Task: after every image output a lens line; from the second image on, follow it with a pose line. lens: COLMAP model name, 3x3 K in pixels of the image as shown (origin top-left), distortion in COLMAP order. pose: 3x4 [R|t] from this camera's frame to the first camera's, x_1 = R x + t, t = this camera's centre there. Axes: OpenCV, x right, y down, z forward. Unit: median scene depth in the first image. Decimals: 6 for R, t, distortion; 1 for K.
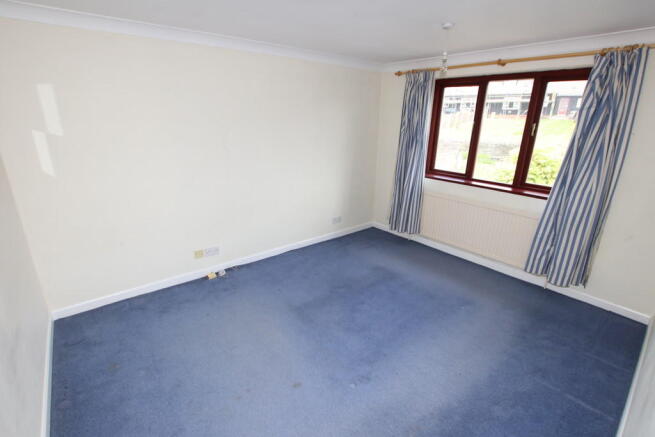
lens RADIAL K [[303.8, 0, 327.7], [0, 303.8, 218.4], [0, 0, 1]] dist [-0.024363, -0.000485]
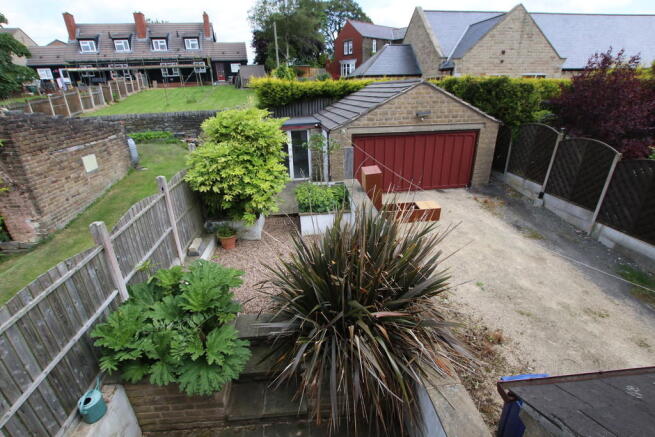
lens RADIAL K [[303.8, 0, 327.1], [0, 303.8, 220.6], [0, 0, 1]] dist [-0.024363, -0.000485]
pose [[0.571378, -0.352285, 0.741230, 0.051439], [0.286328, 0.932002, 0.222237, -0.023910], [-0.769118, 0.085253, 0.633395, 0.099174]]
